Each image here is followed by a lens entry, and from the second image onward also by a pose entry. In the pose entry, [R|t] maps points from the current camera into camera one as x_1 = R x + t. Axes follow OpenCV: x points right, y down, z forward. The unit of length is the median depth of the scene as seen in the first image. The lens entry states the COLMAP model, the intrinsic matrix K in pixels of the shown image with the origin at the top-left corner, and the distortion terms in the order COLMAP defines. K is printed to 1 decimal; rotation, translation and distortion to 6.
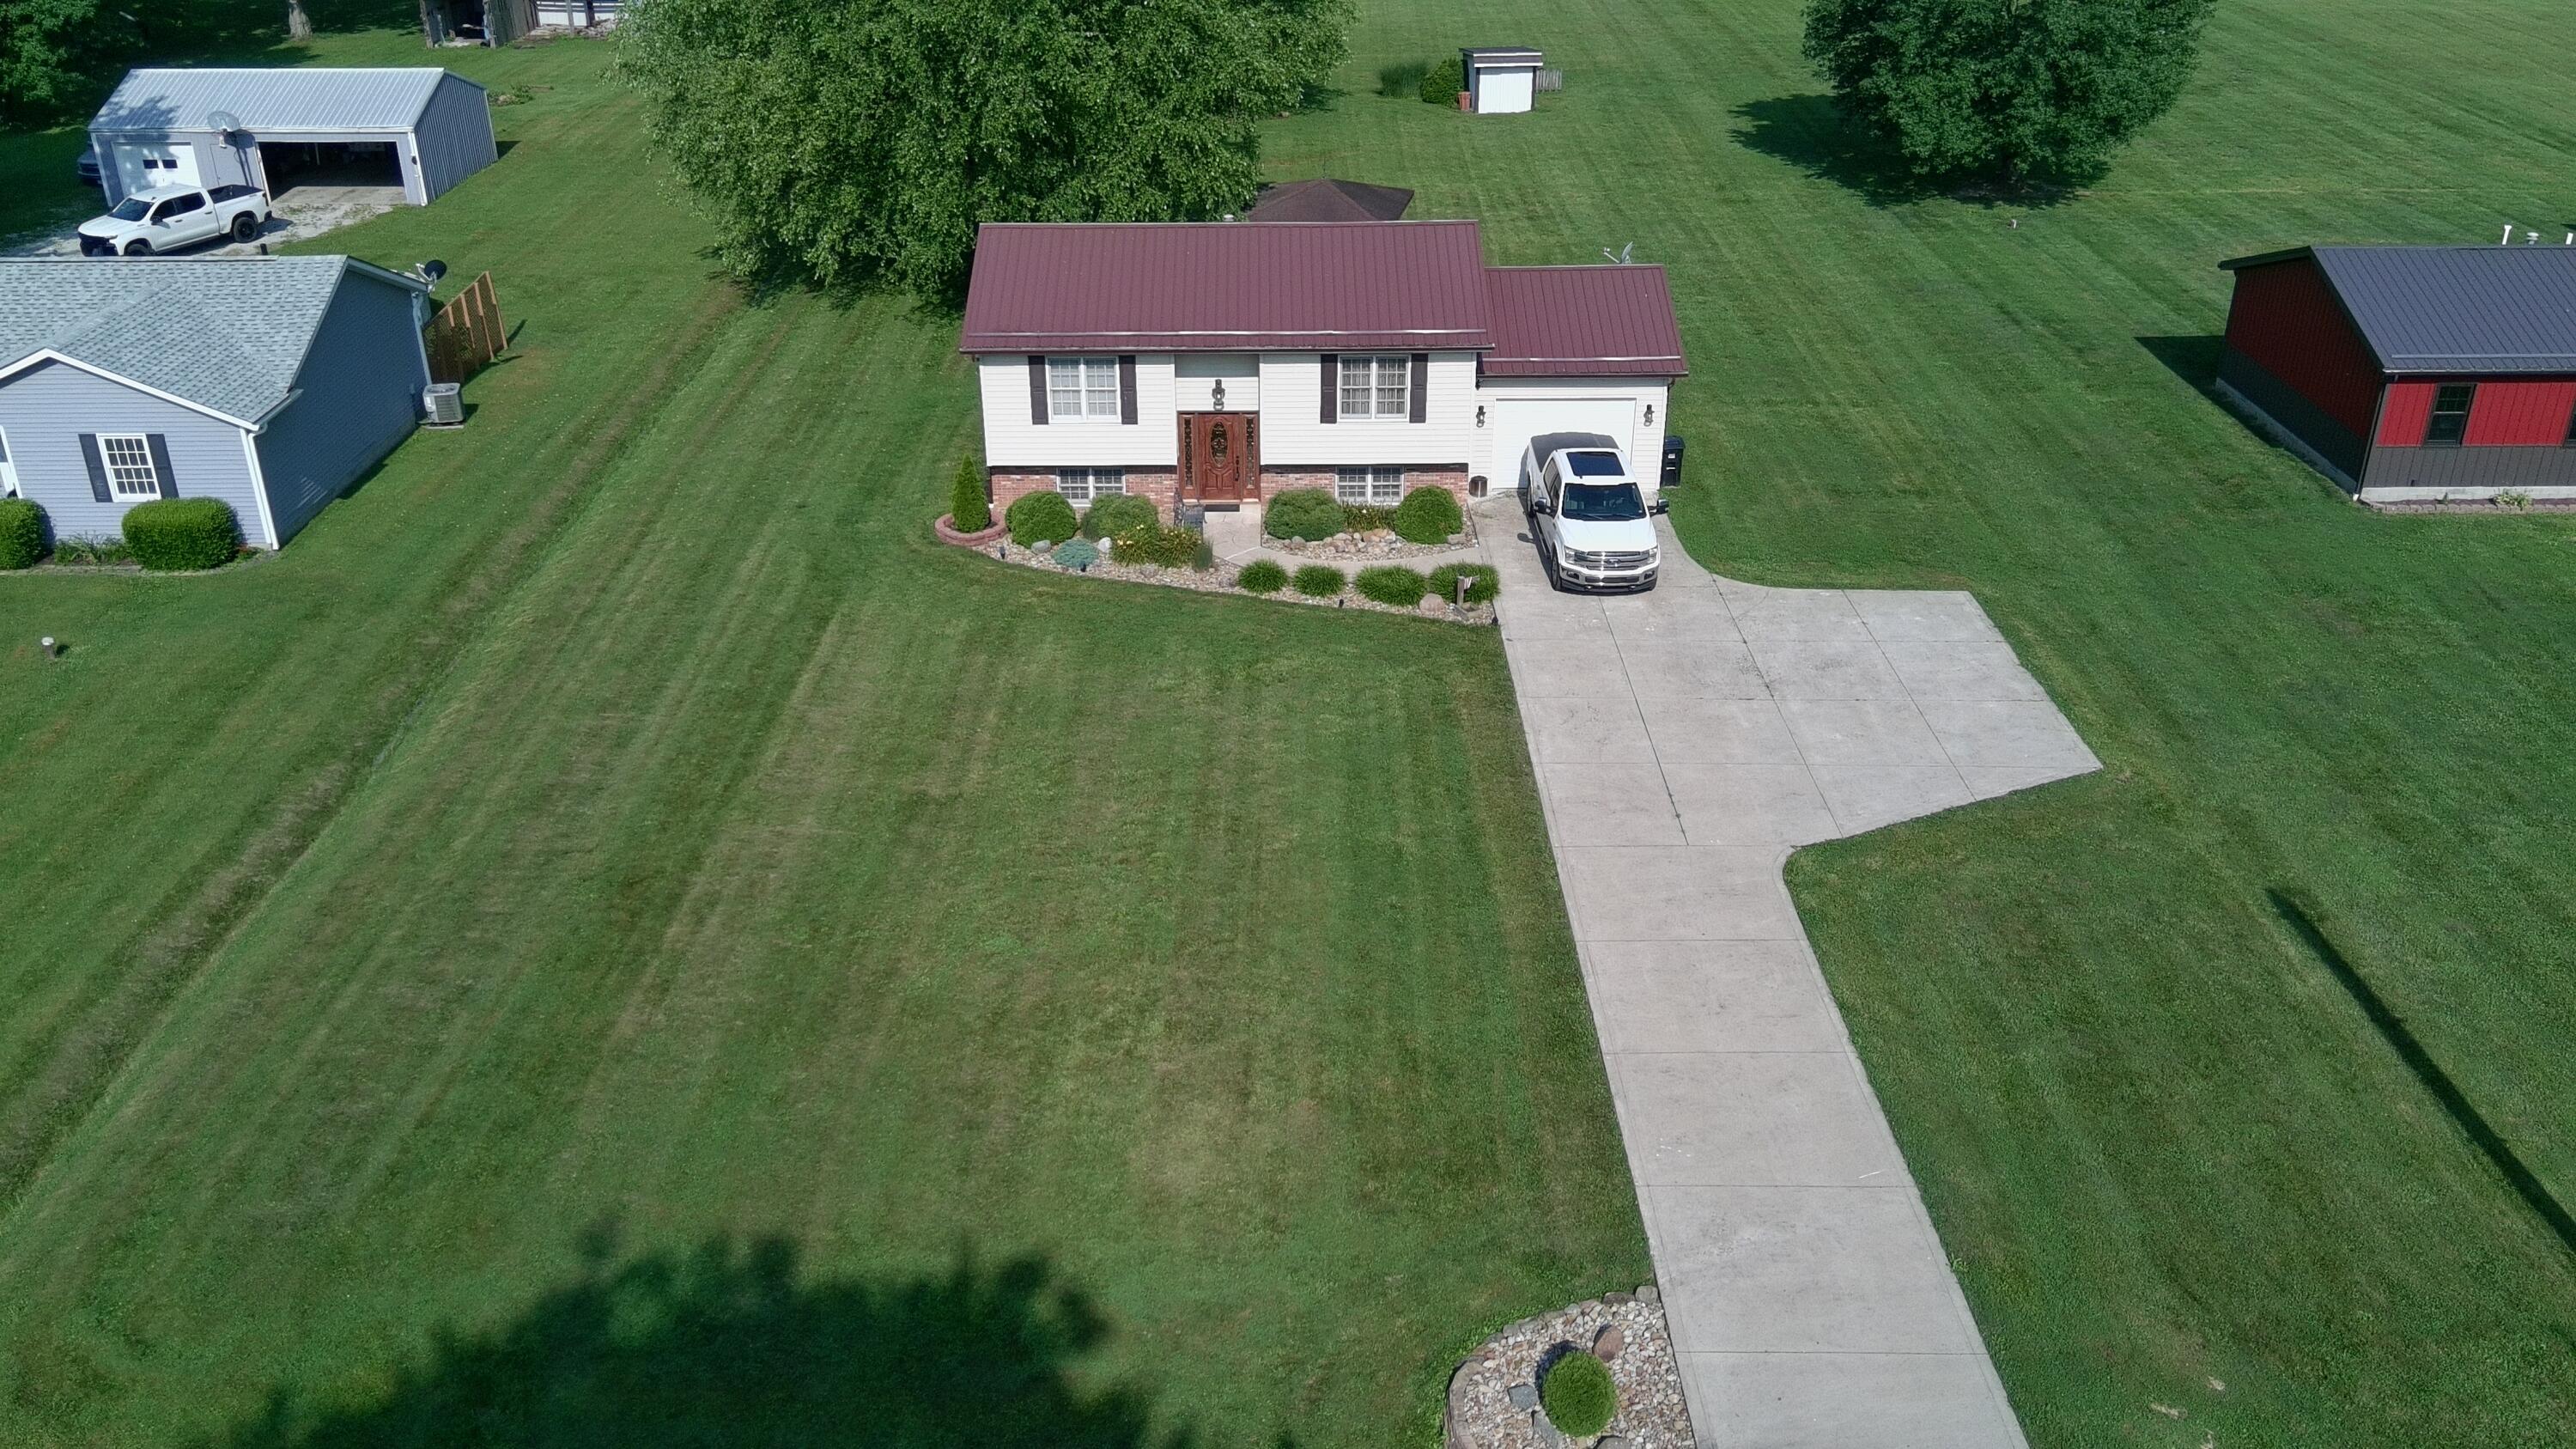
lens RADIAL K [[2129.7, 0, 1278.2], [0, 2129.7, 763.6], [0, 0, 1]] dist [0.129465, -0.207814]
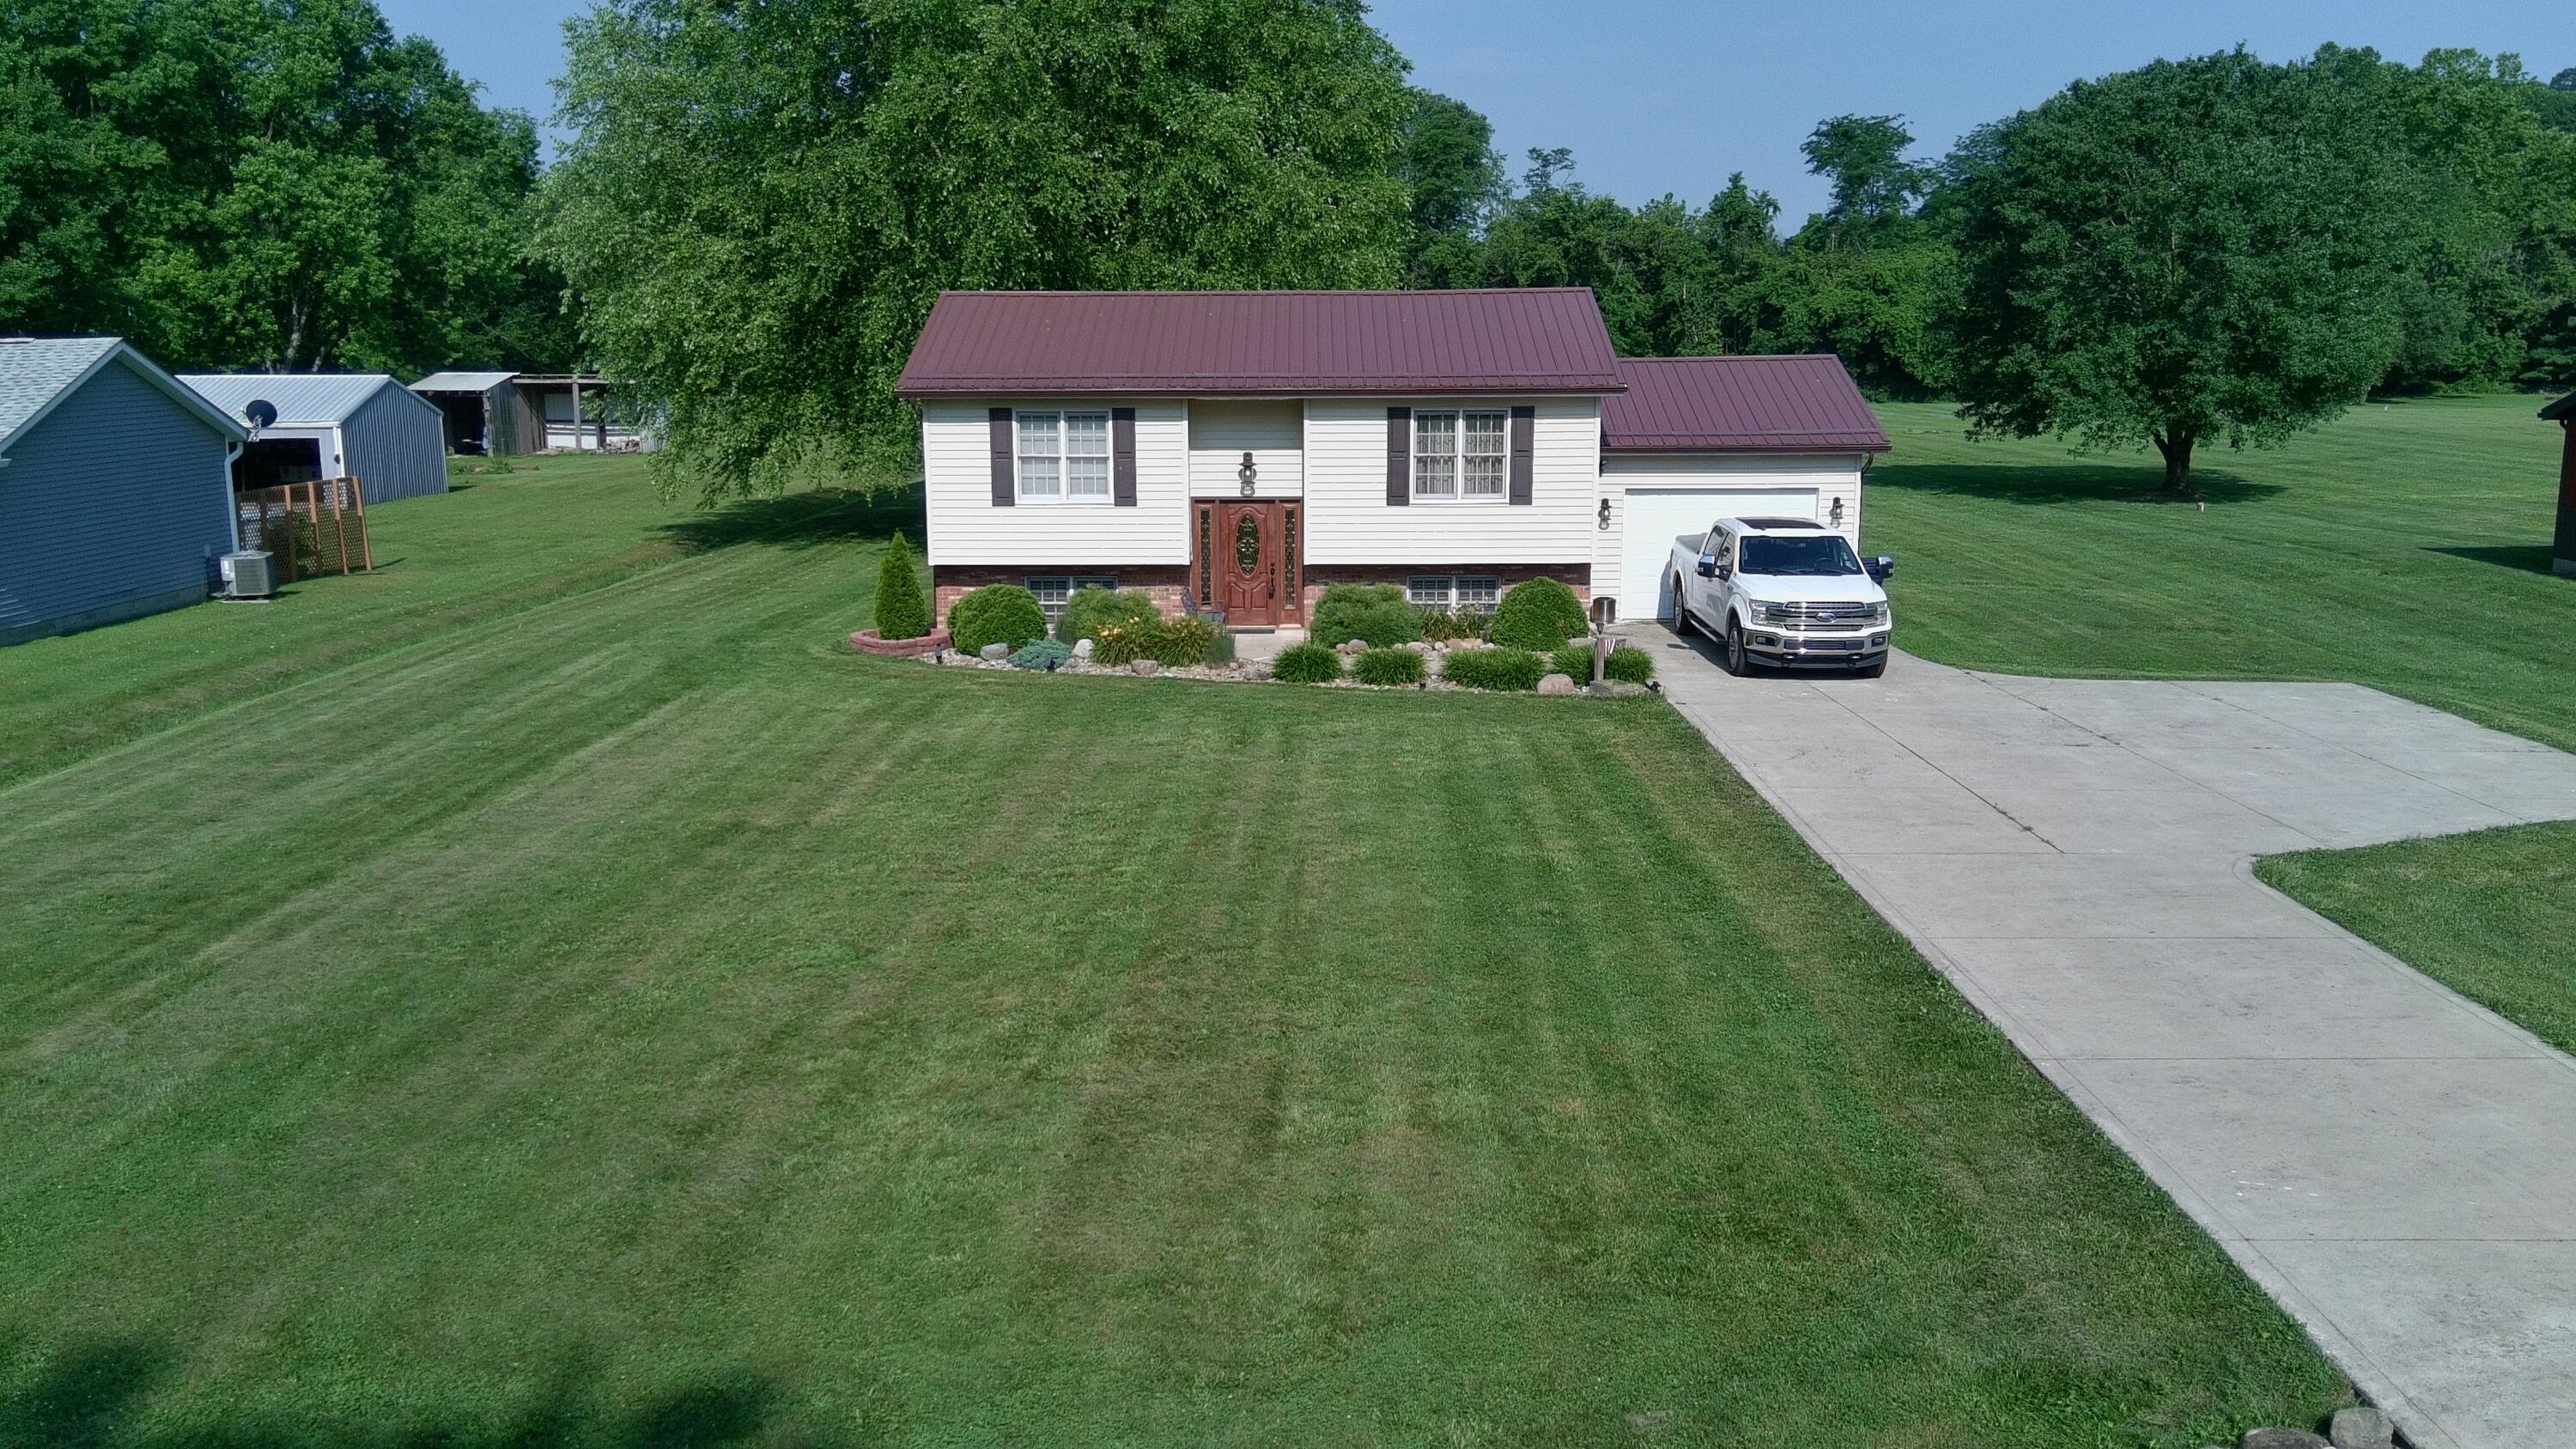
lens RADIAL K [[2129.7, 0, 1278.2], [0, 2129.7, 763.6], [0, 0, 1]] dist [0.129465, -0.207814]
pose [[0.999812, 0.004301, -0.018932, -0.003185], [-0.009408, 0.960332, -0.278701, 0.130433], [0.016982, 0.278827, 0.960191, 0.329715]]
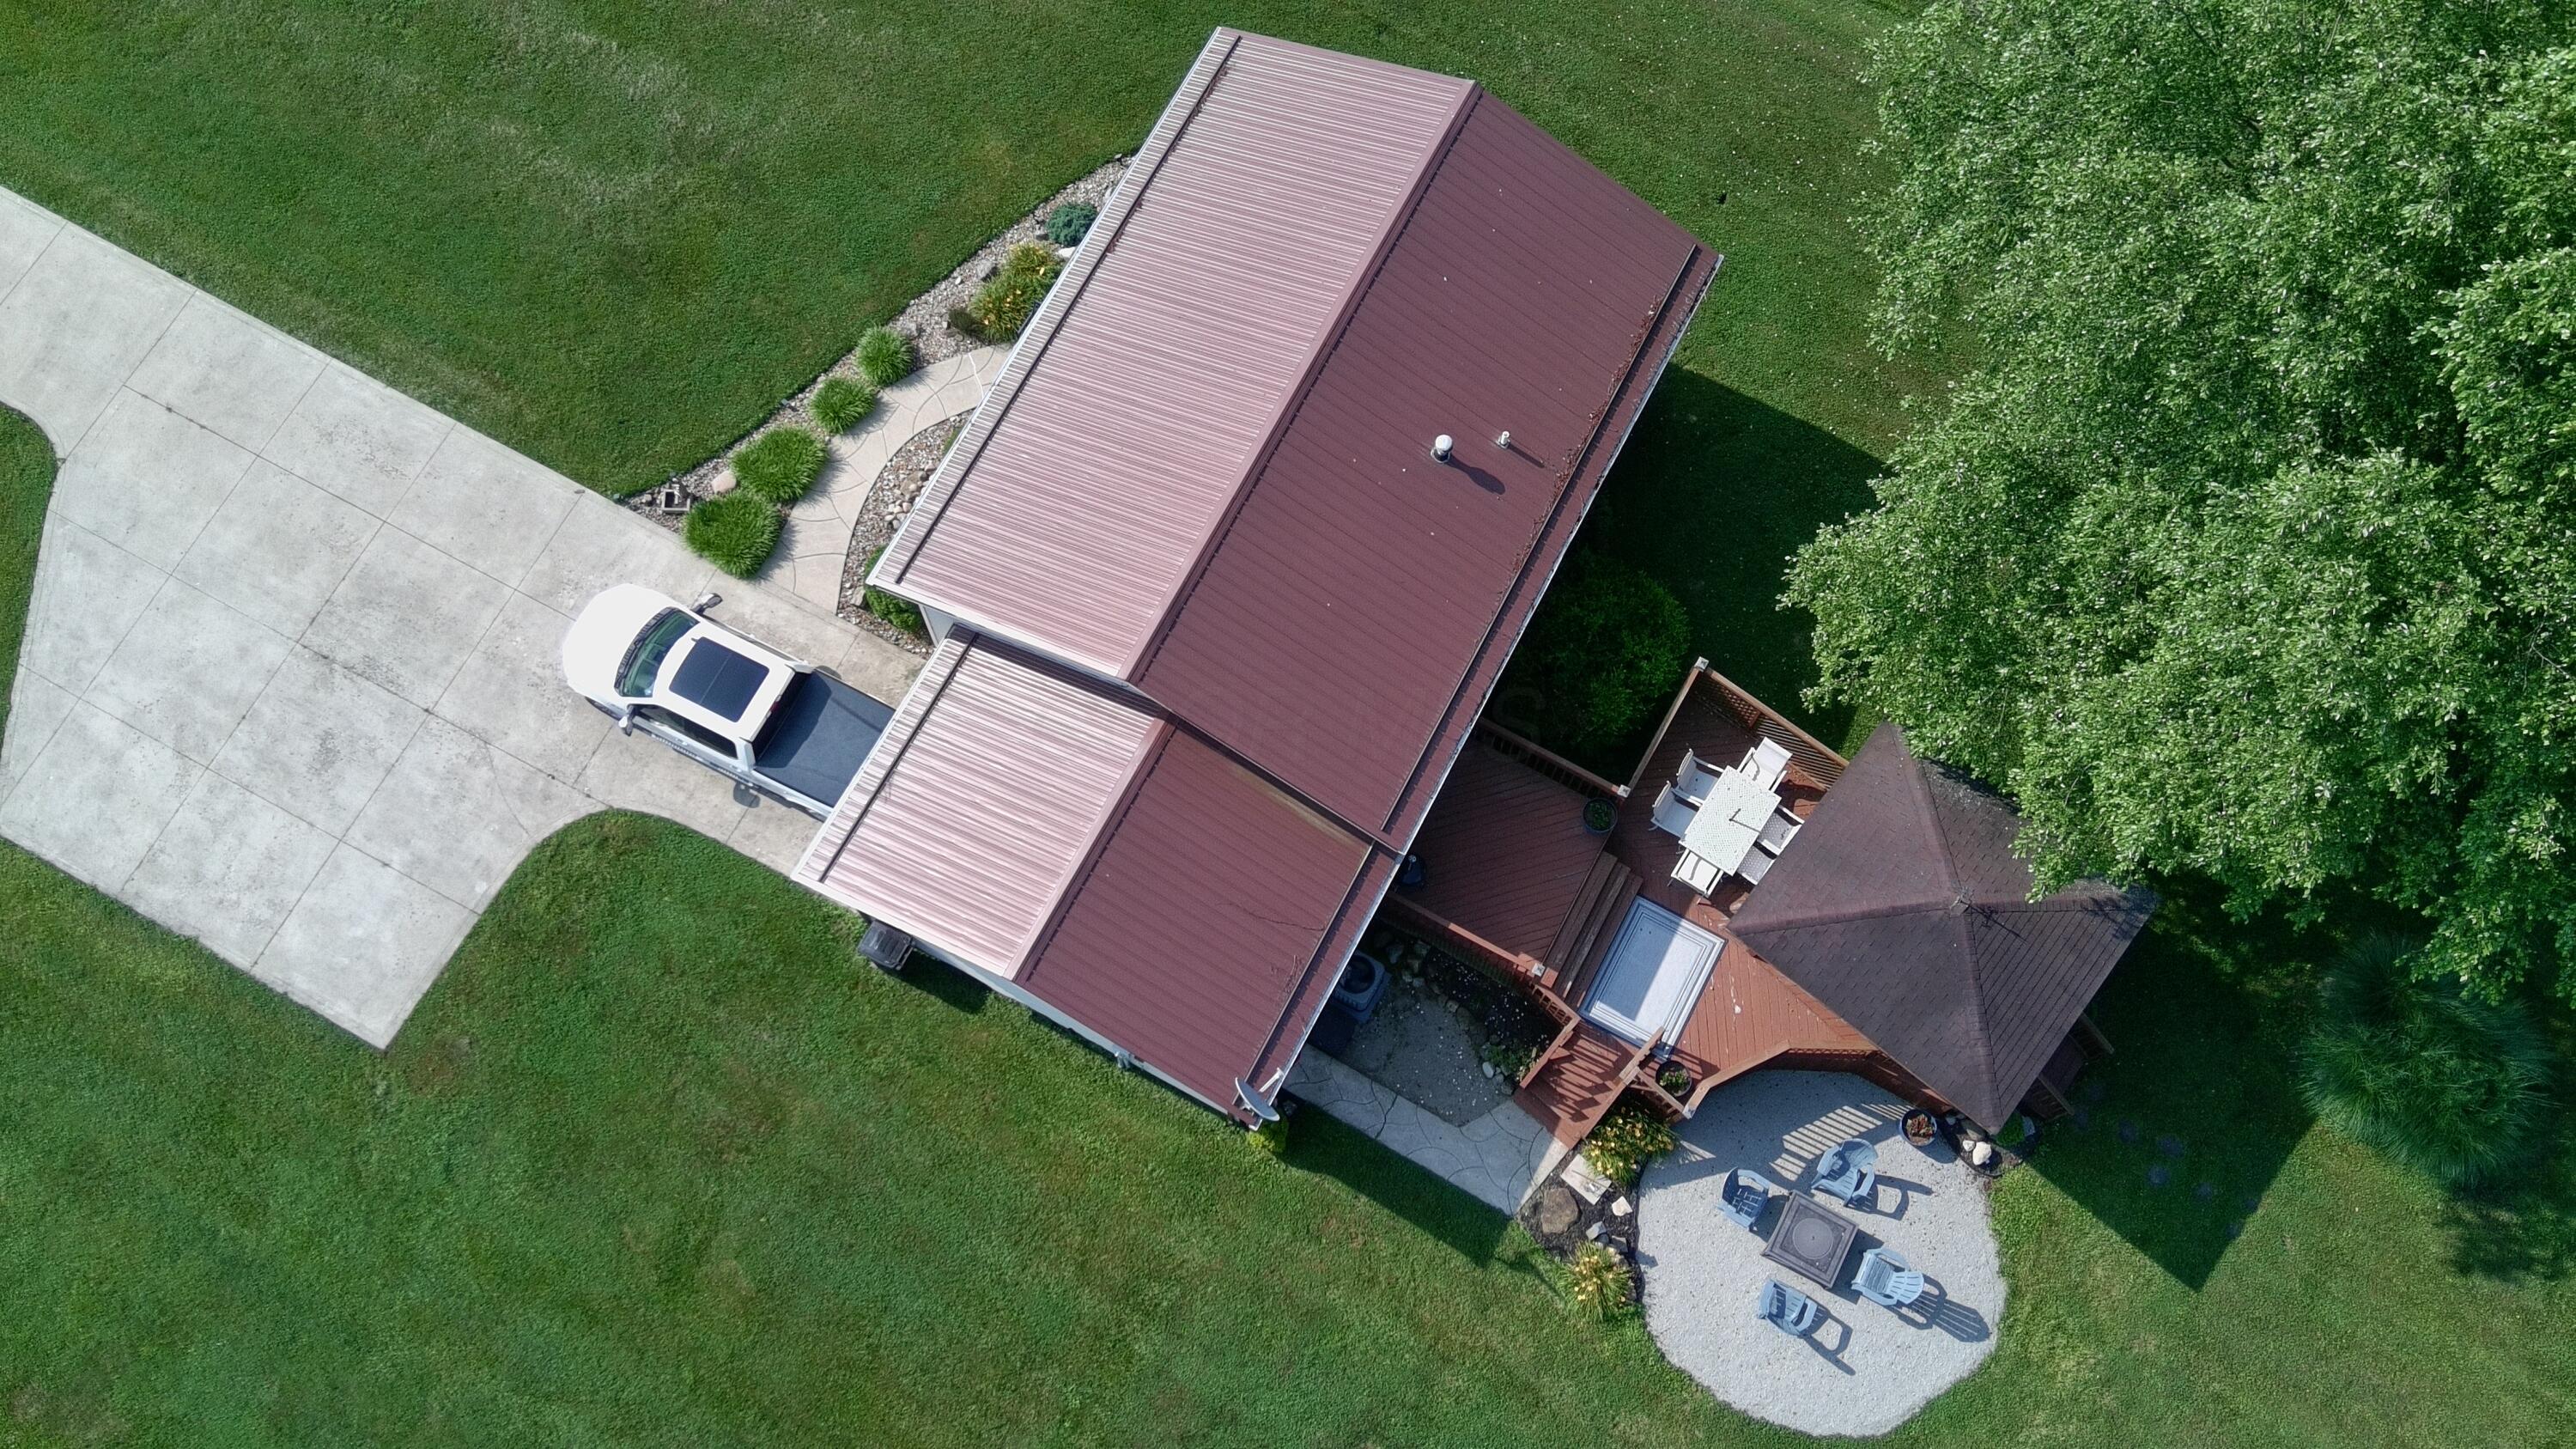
lens RADIAL K [[2129.7, 0, 1278.2], [0, 2129.7, 763.6], [0, 0, 1]] dist [0.129465, -0.207814]
pose [[-0.471294, 0.843826, -0.256594, 0.258008], [-0.406682, 0.050241, 0.912187, -0.862576], [0.782619, 0.534260, 0.319490, 0.867112]]
